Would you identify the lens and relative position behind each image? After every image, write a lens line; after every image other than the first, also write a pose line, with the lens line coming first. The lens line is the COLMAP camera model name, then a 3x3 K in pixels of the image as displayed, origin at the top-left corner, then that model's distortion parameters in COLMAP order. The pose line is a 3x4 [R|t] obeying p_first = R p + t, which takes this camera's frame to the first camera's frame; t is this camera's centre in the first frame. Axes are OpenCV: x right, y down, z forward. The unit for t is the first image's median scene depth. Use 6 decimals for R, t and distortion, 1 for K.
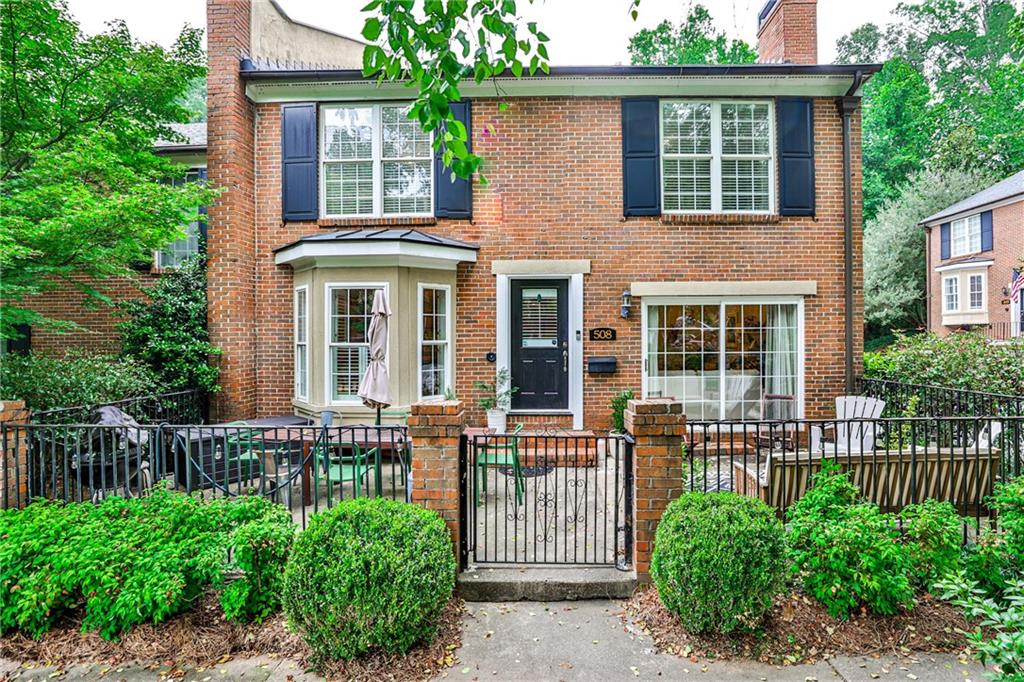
lens RADIAL K [[507.5, 0, 517.1], [0, 507.5, 346.2], [0, 0, 1]] dist [-0.043418, 0.009818]
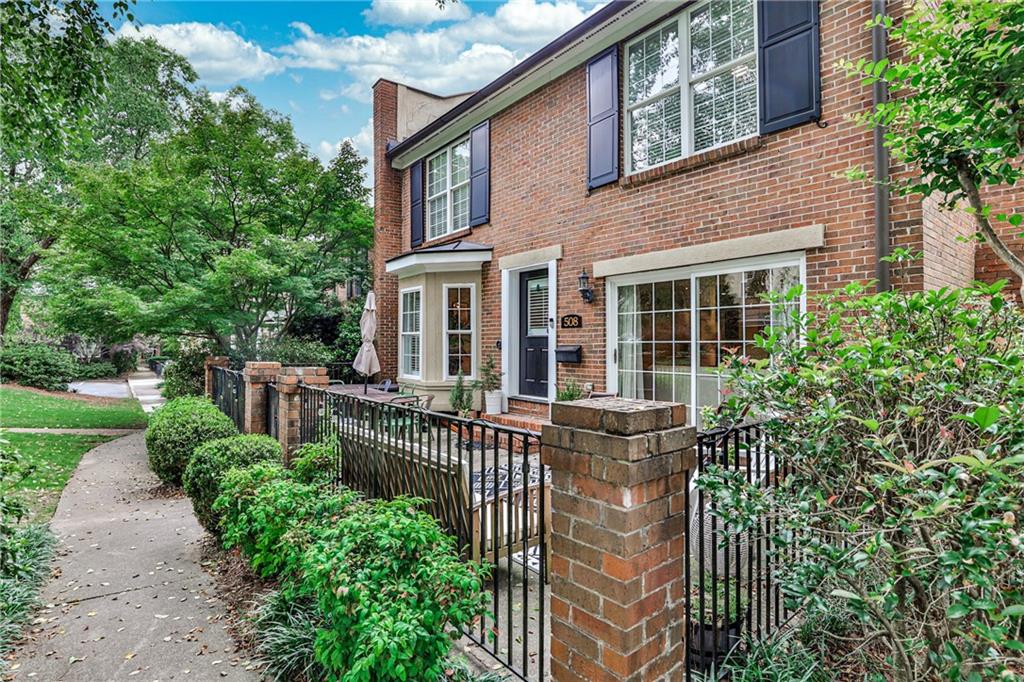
lens RADIAL K [[507.5, 0, 513.4], [0, 507.5, 339.9], [0, 0, 1]] dist [-0.043418, 0.009818]
pose [[0.629589, 0.001278, -0.776927, 0.830666], [-0.010202, 0.999926, -0.006623, 0.017932], [0.776861, 0.012095, 0.629555, 0.326566]]
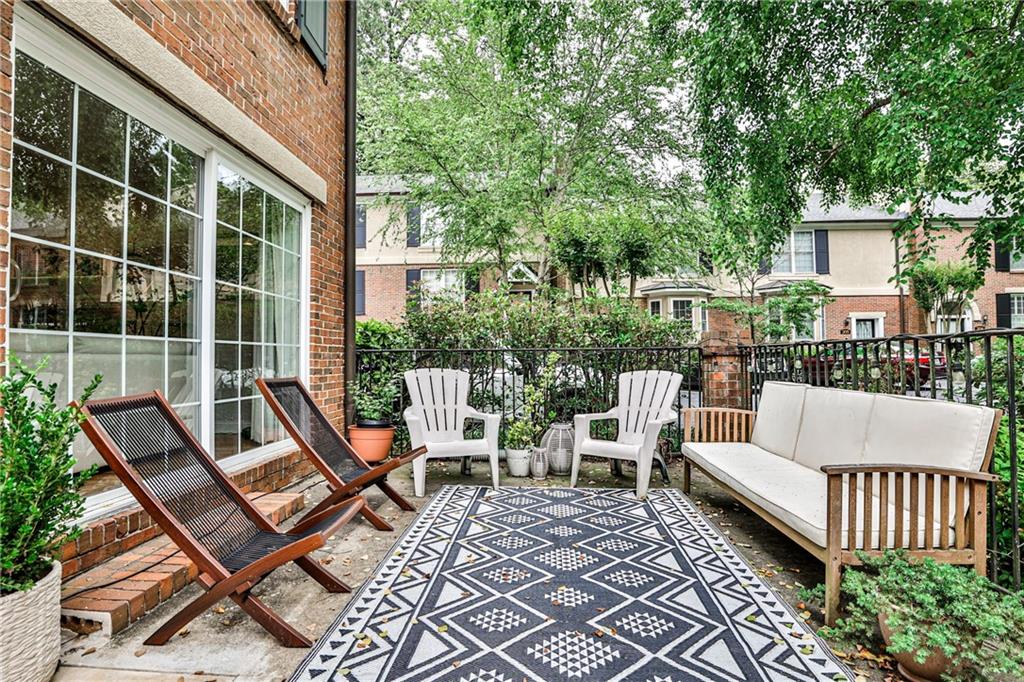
lens RADIAL K [[507.5, 0, 530.0], [0, 507.5, 353.3], [0, 0, 1]] dist [-0.043418, 0.009818]
pose [[0.007827, 0.019516, 0.999779, 0.018782], [0.010738, 0.999750, -0.019600, 0.082377], [-0.999912, 0.010889, 0.007616, 0.755628]]
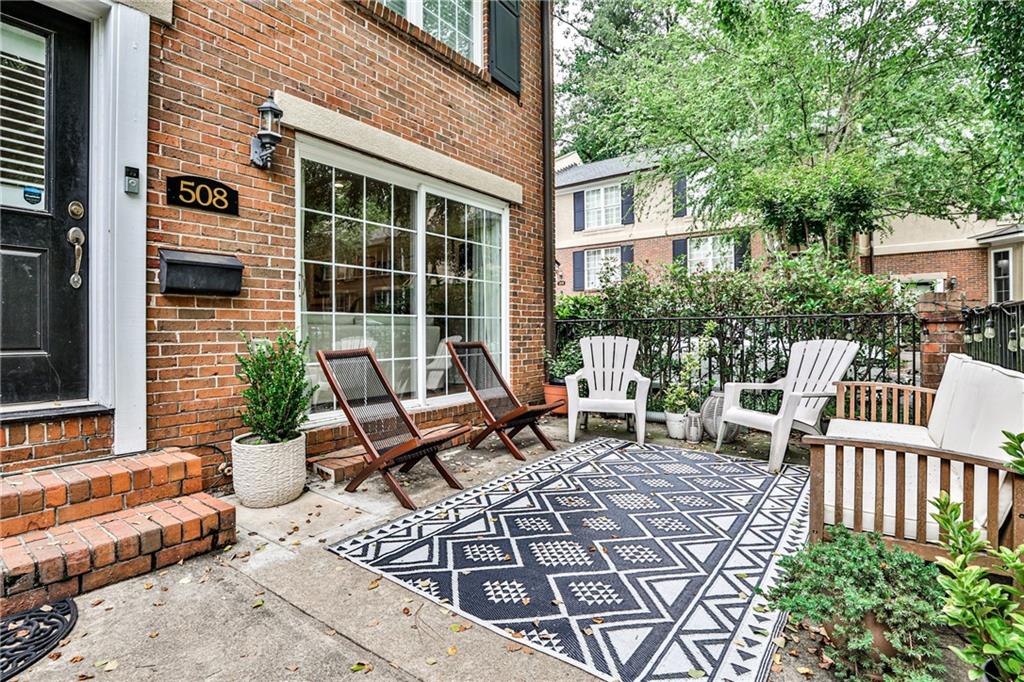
lens RADIAL K [[507.5, 0, 518.8], [0, 507.5, 336.1], [0, 0, 1]] dist [-0.043418, 0.009818]
pose [[0.567645, -0.004128, 0.823263, -0.009029], [0.006316, 0.999980, 0.000659, 0.086071], [-0.823249, 0.004826, 0.567659, 0.585334]]
